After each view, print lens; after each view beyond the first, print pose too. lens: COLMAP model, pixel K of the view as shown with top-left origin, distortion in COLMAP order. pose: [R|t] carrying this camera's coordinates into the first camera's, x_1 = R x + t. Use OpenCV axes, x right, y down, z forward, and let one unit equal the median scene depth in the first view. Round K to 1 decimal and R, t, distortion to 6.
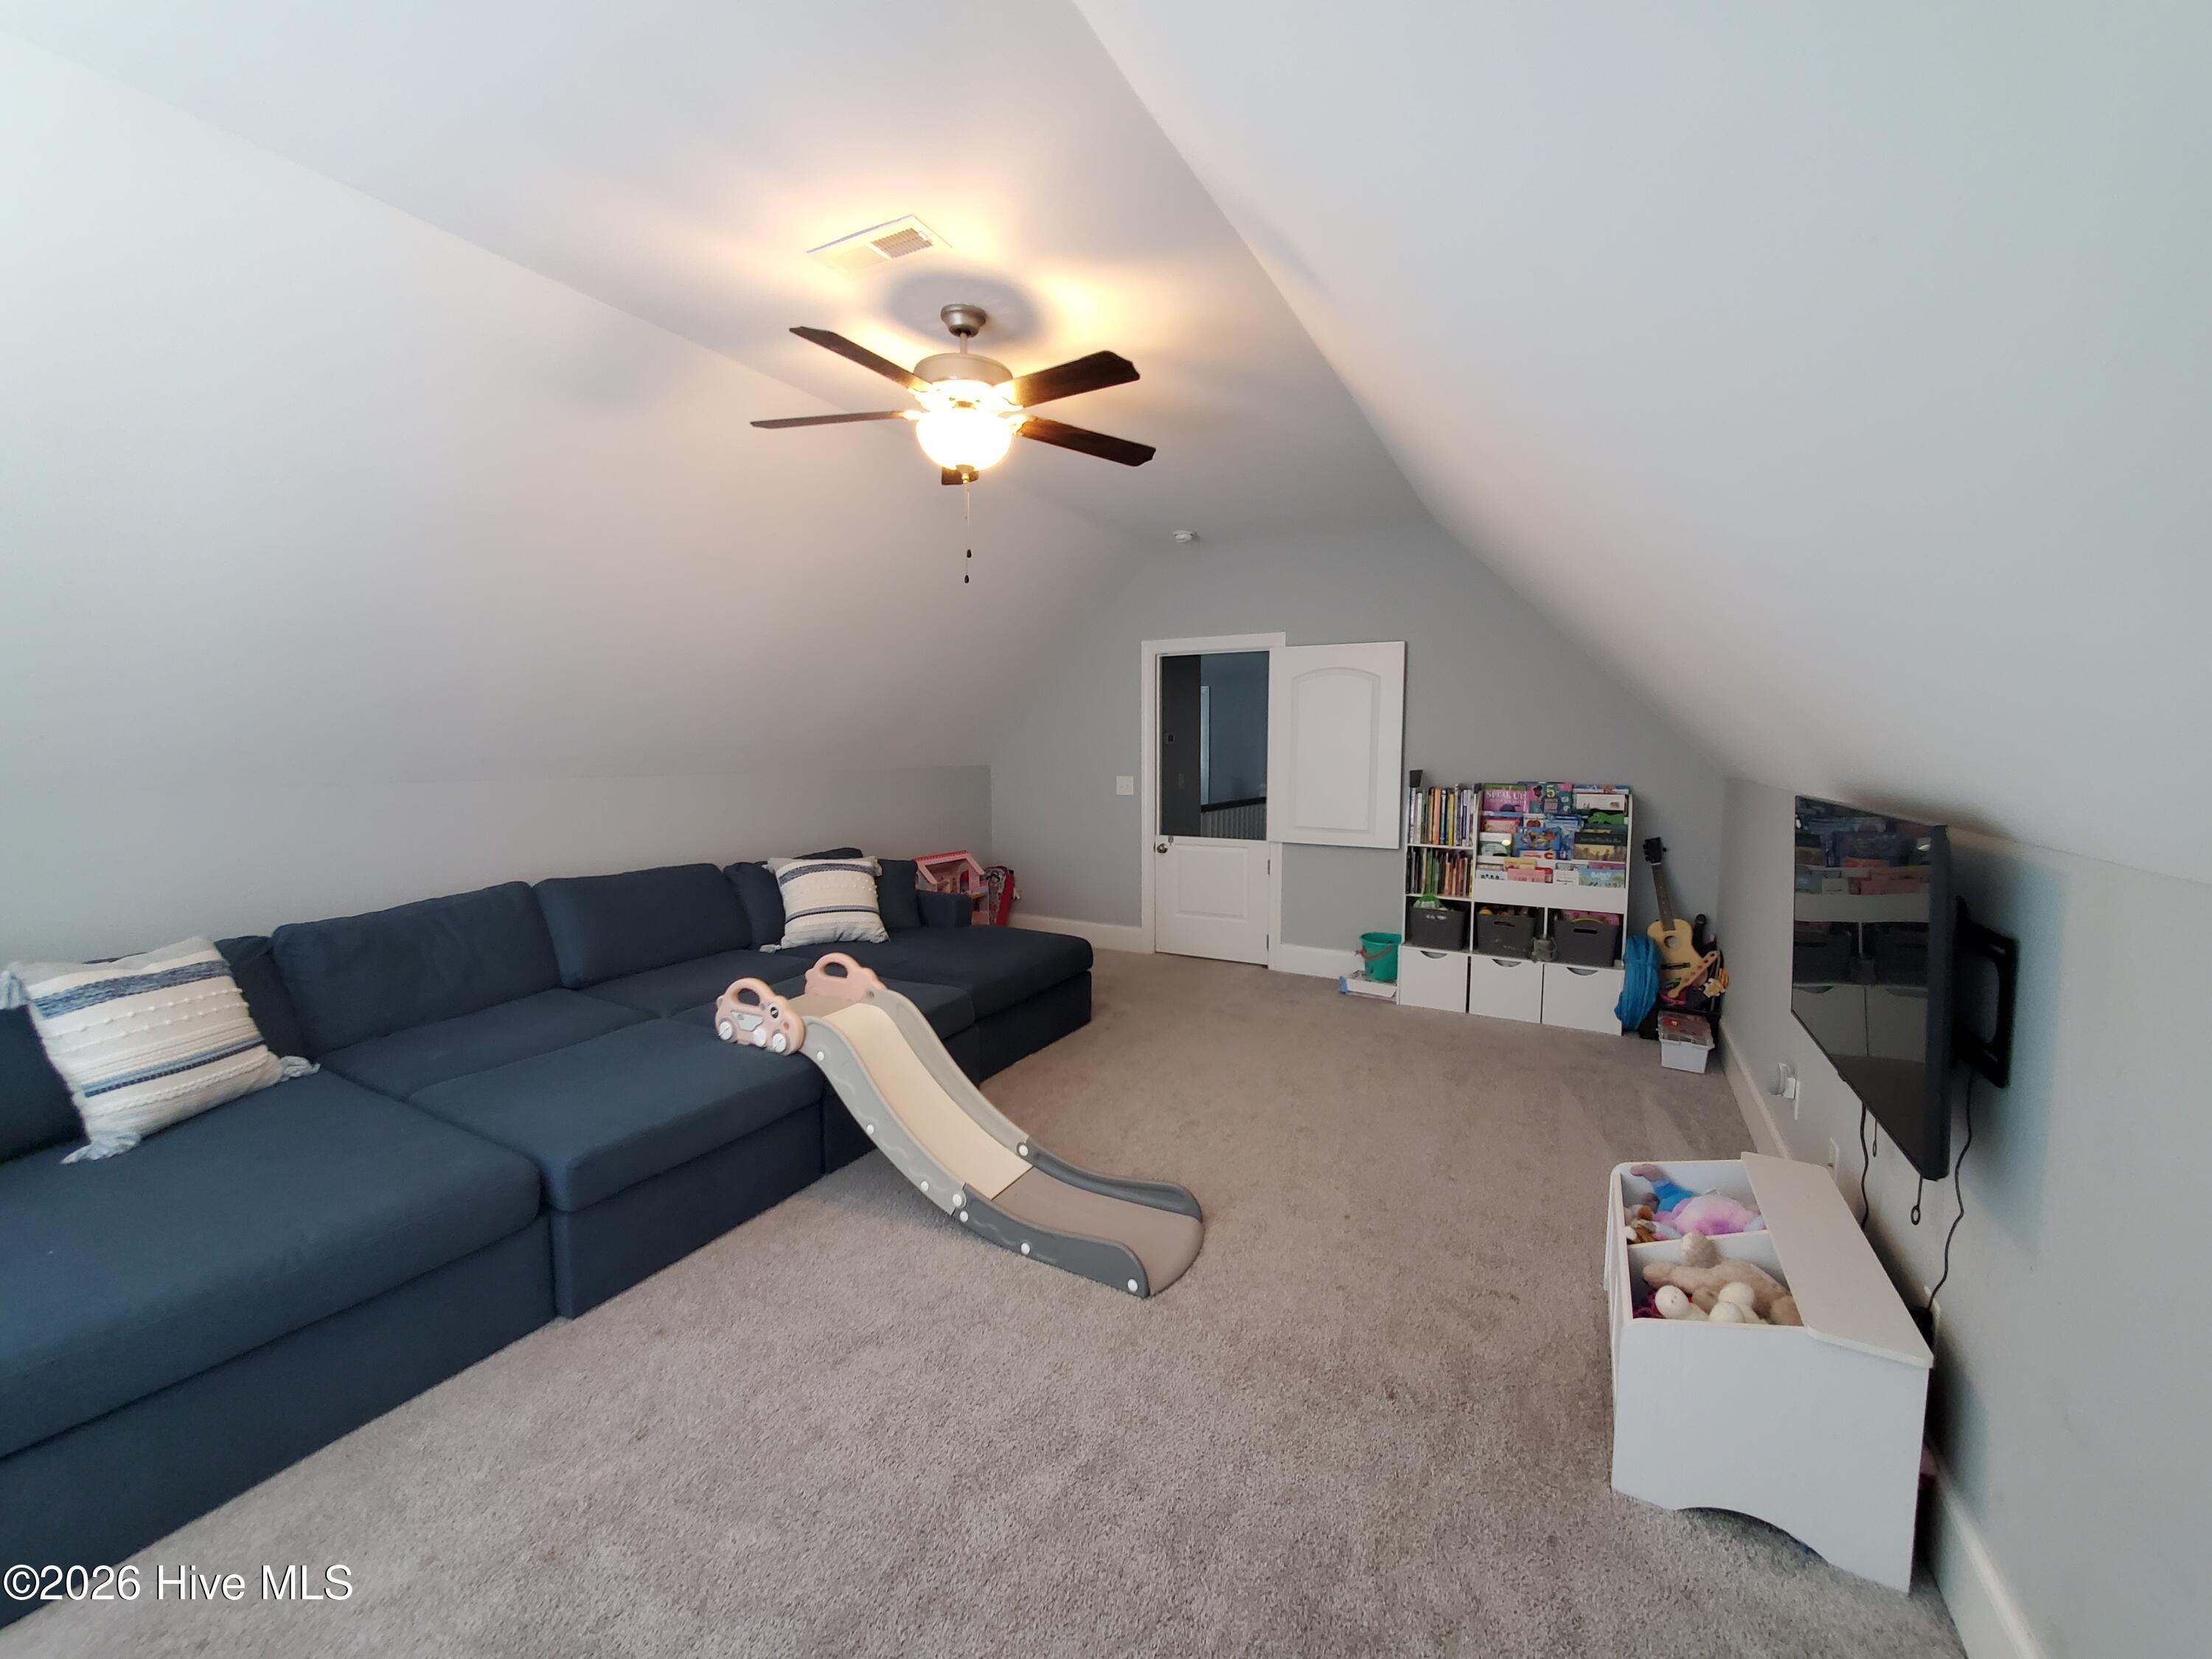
lens RADIAL K [[871.9, 0, 1114.7], [0, 871.9, 825.0], [0, 0, 1]] dist [0.009386, -0.003117]
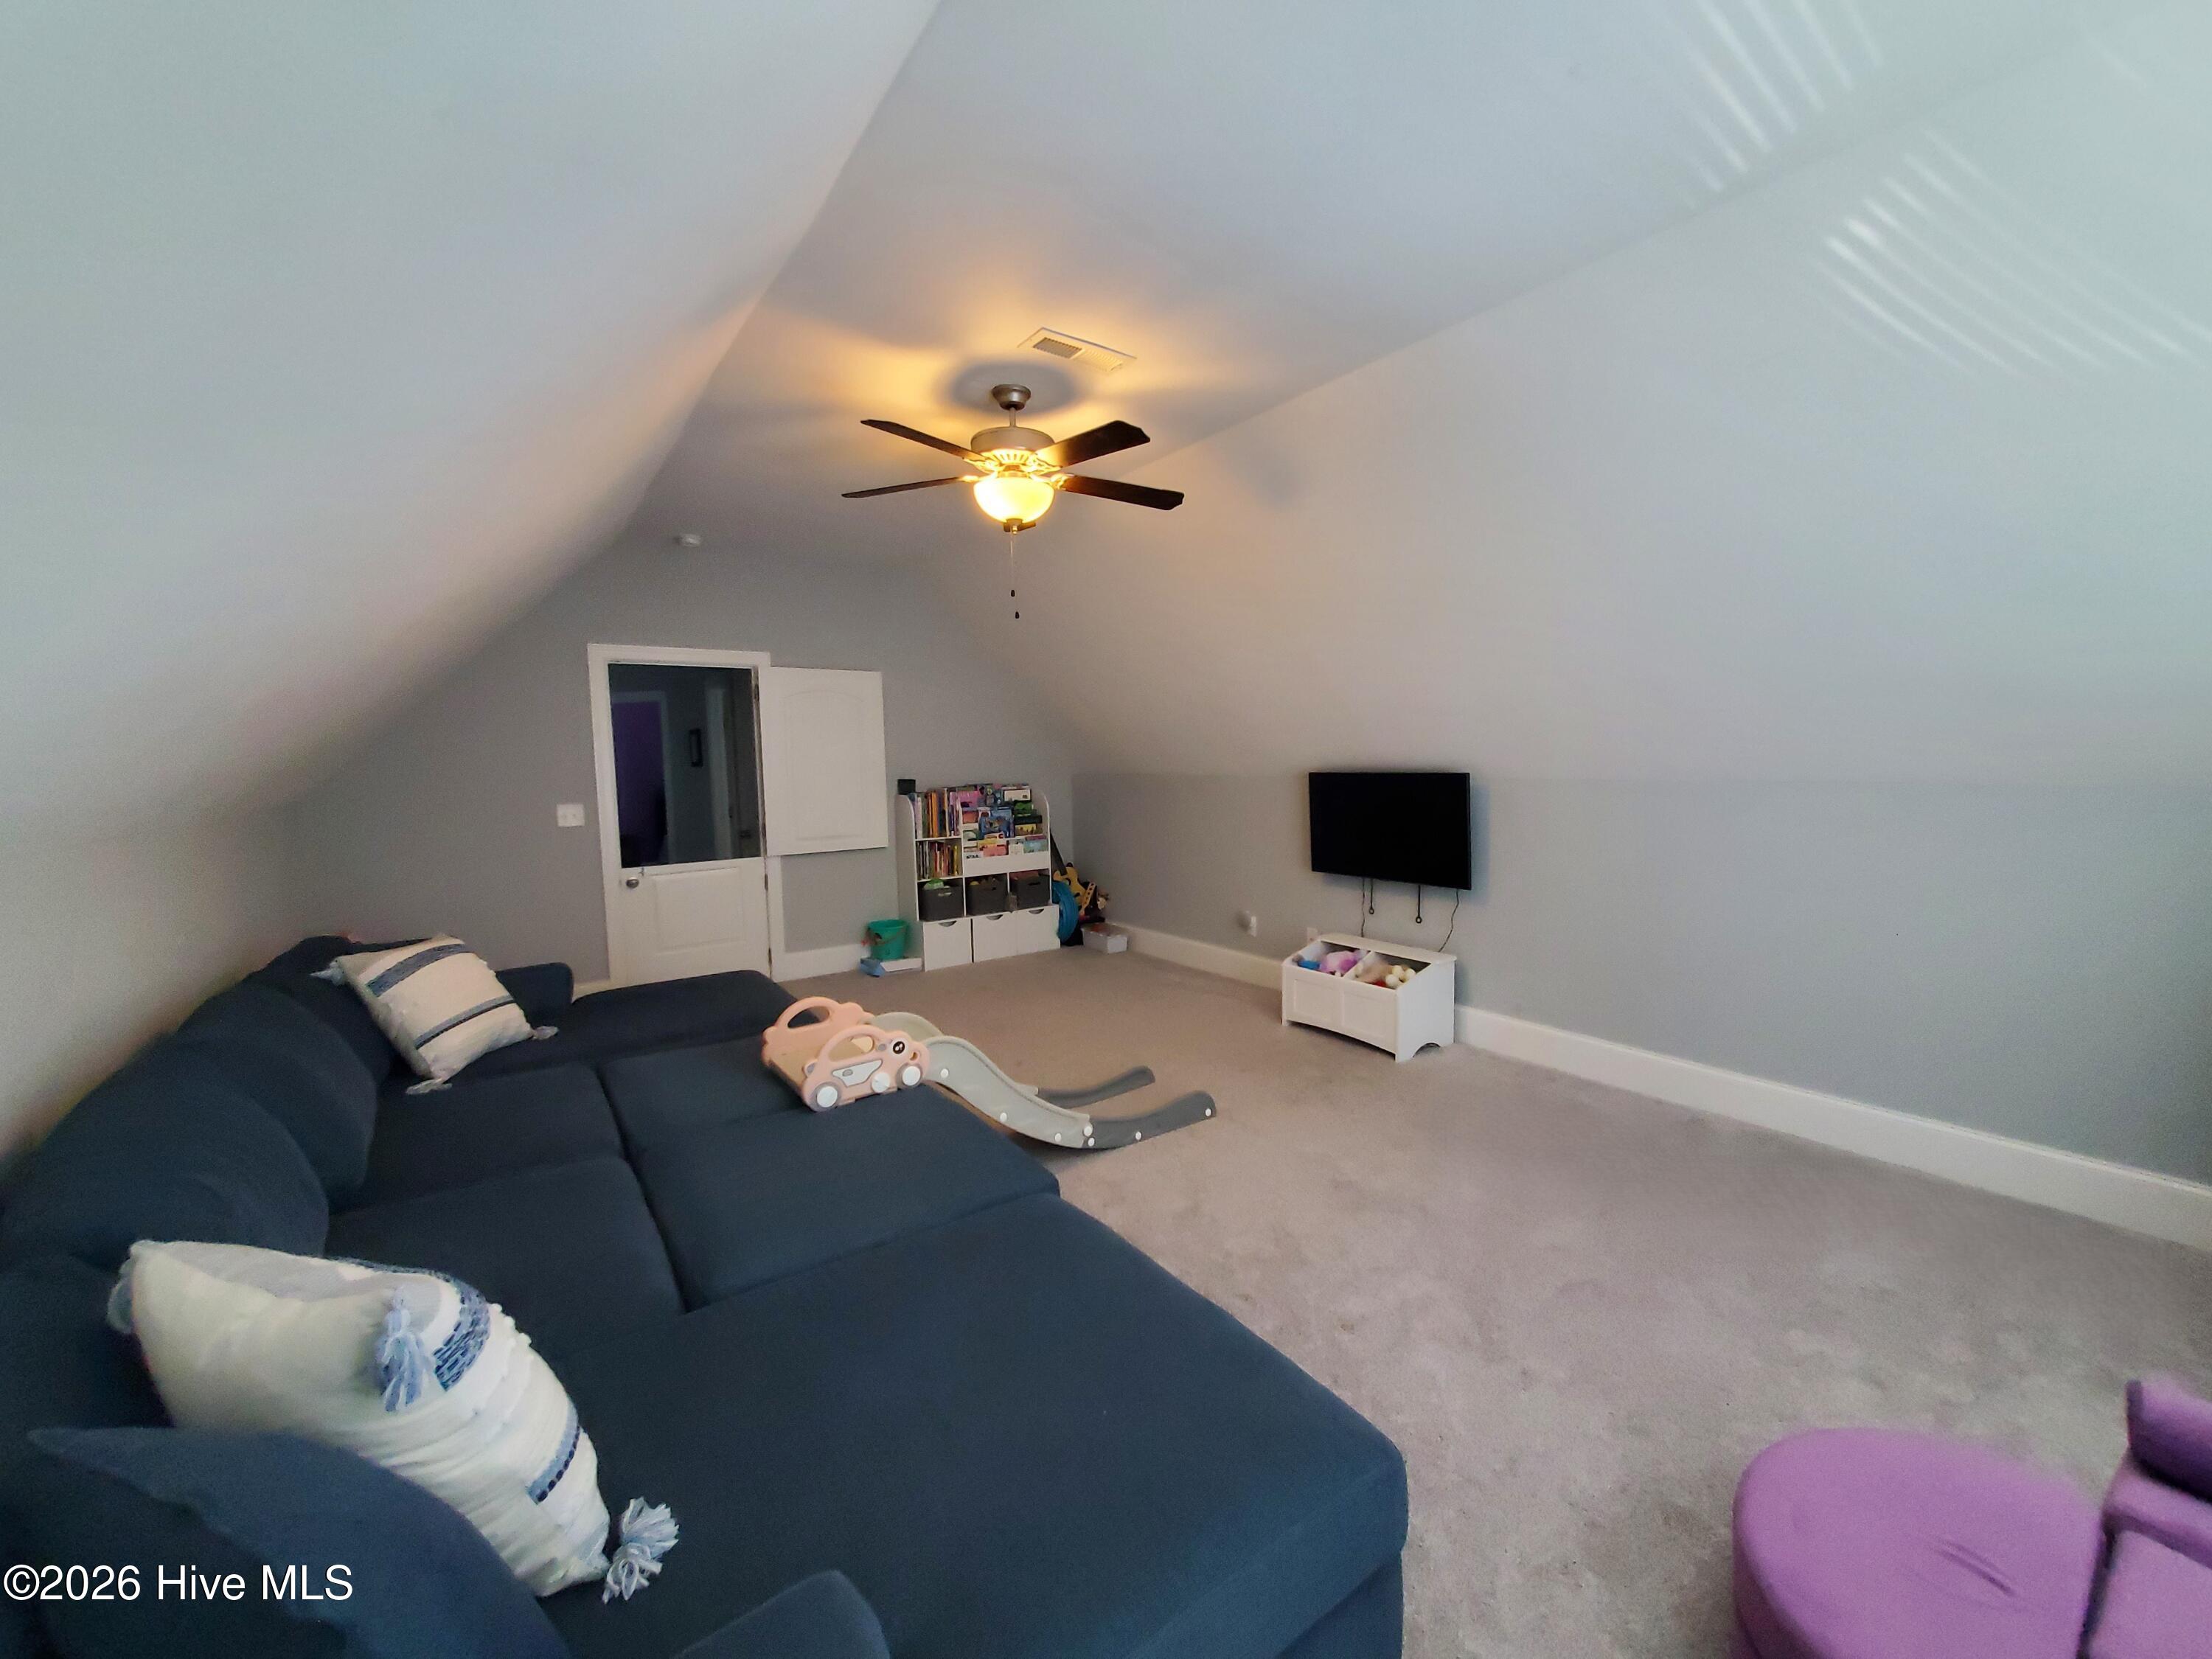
lens RADIAL K [[871.9, 0, 1125.0], [0, 871.9, 832.8], [0, 0, 1]] dist [0.009386, -0.003117]
pose [[0.436255, -0.094320, 0.894866, -0.647236], [0.104641, 0.993062, 0.053656, -0.023289], [-0.893718, 0.070232, 0.443097, 0.206234]]
